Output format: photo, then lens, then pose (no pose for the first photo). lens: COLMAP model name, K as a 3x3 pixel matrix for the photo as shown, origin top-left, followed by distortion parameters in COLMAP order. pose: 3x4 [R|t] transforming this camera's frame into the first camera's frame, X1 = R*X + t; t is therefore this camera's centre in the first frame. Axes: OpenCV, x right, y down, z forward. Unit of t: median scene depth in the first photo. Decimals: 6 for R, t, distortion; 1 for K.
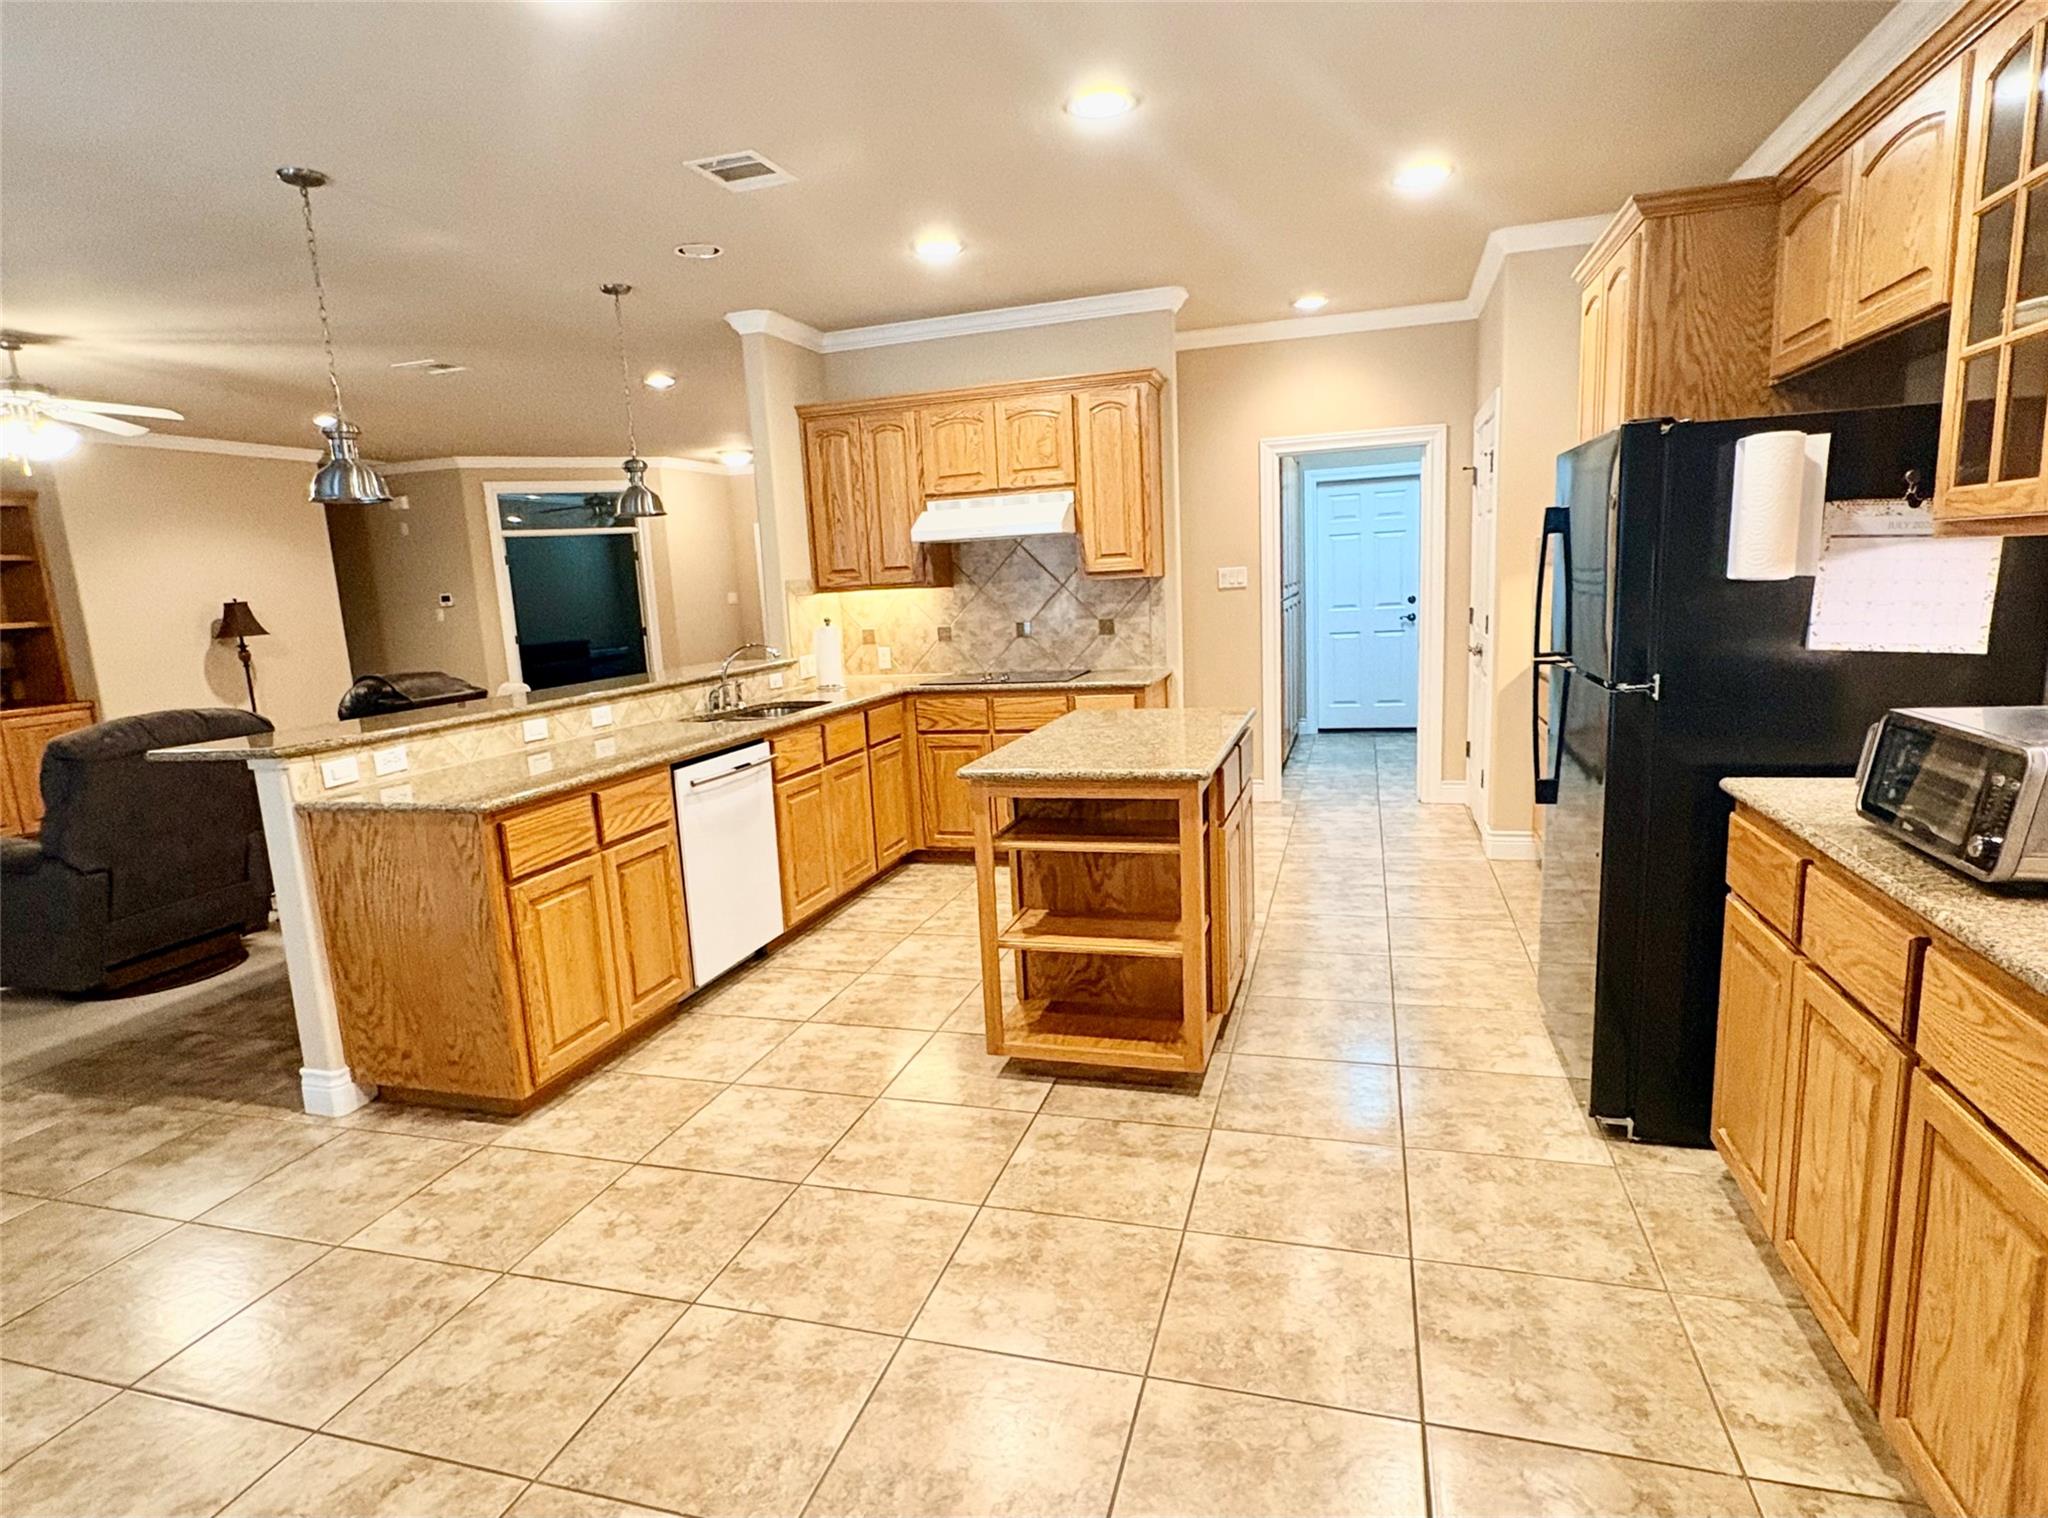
lens RADIAL K [[1118.1, 0, 1006.3], [0, 1118.1, 778.9], [0, 0, 1]] dist [-0.002155, 0.001123]
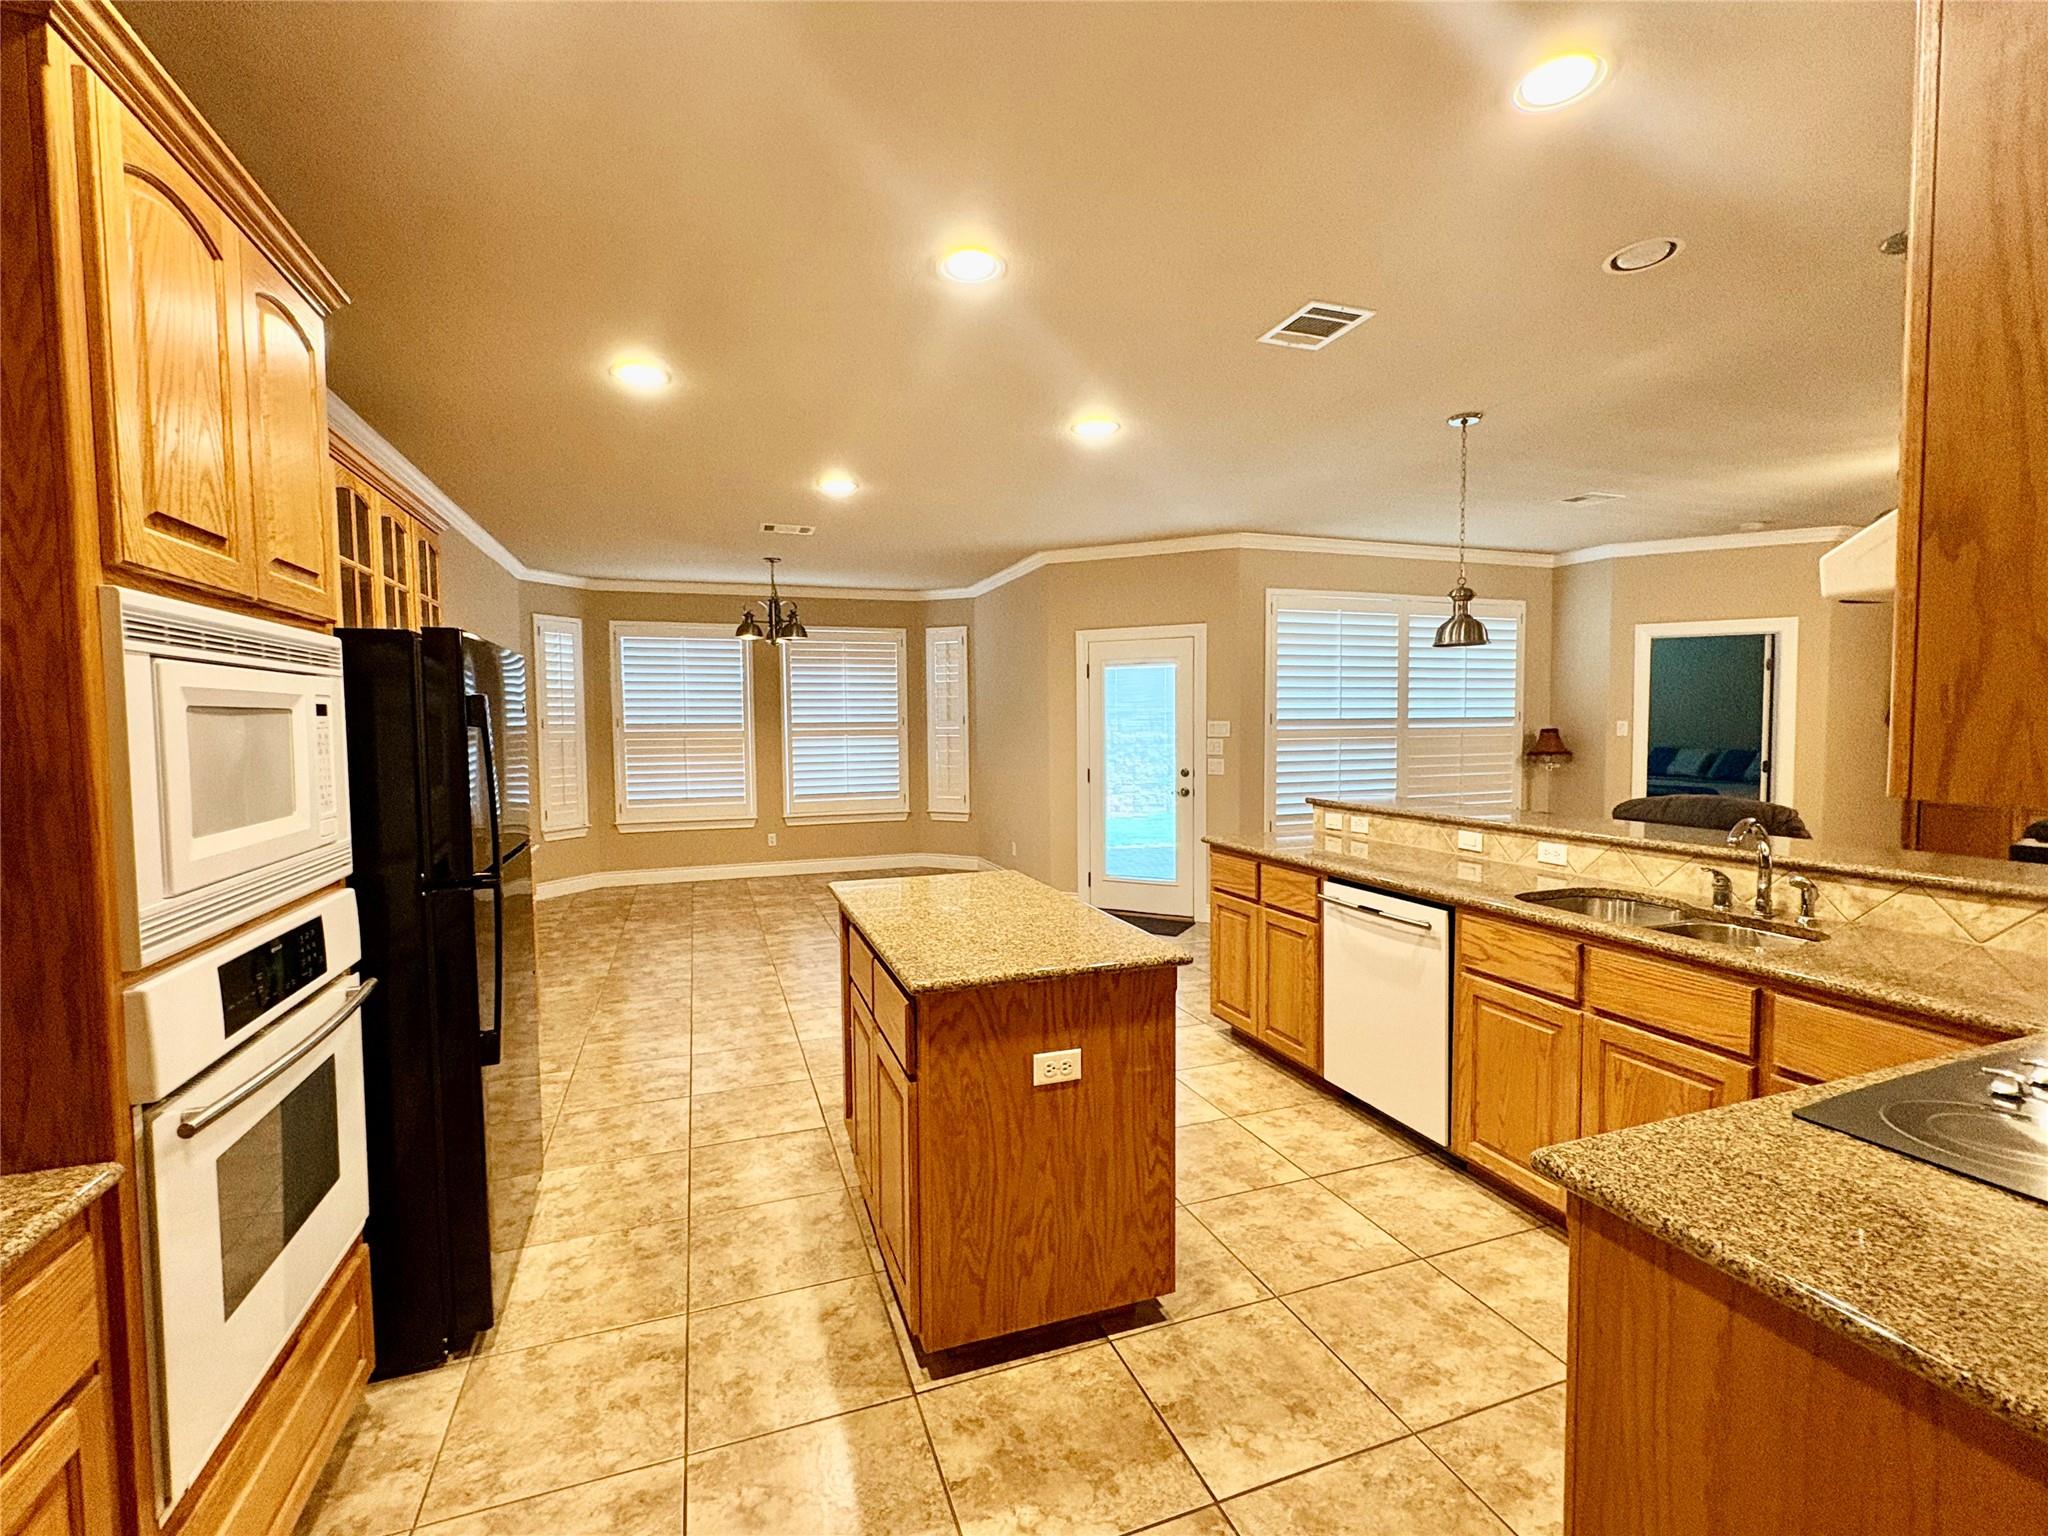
lens RADIAL K [[904.2, 0, 1024.0], [0, 904.2, 768.0], [0, 0, 1]] dist [0.001068, 0.000081]
pose [[-0.792836, 0.090805, -0.602632, 0.344294], [-0.058489, 0.972936, 0.223551, -0.215789], [0.606622, 0.212486, -0.766068, 1.049002]]
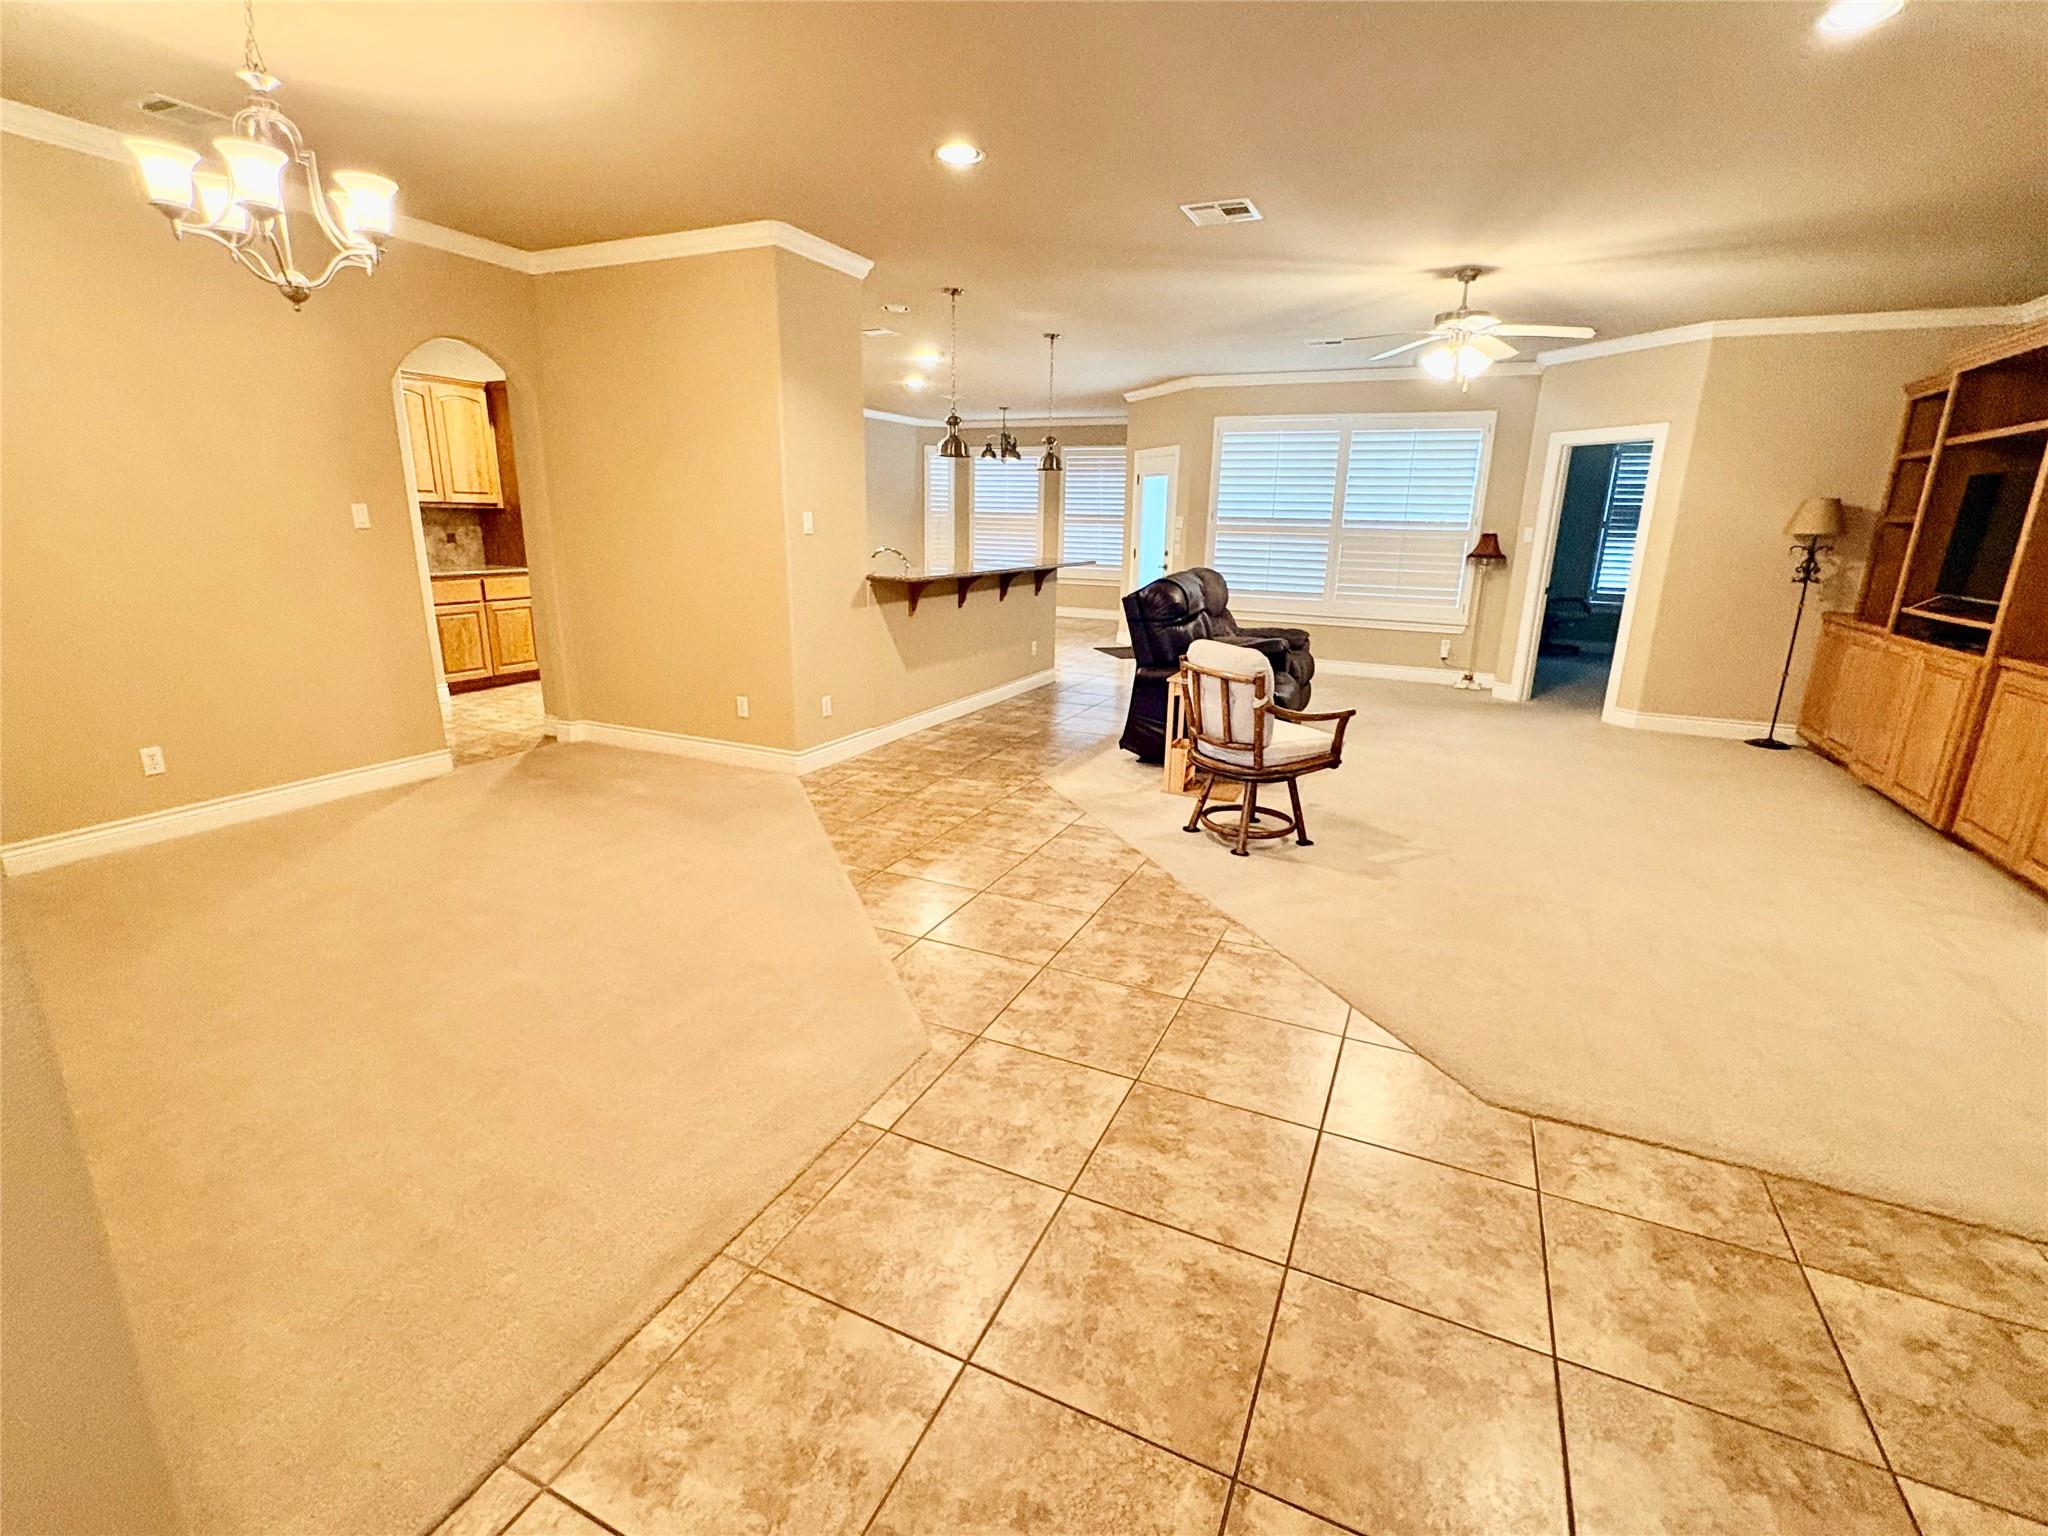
lens RADIAL K [[929.5, 0, 1024.0], [0, 929.5, 768.0], [0, 0, 1]] dist [-0.000204, 0.000221]
pose [[-0.991592, -0.002939, 0.129372, -0.542318], [0.052210, 0.905676, 0.420745, -0.348630], [-0.118406, 0.423961, -0.897907, 2.095677]]
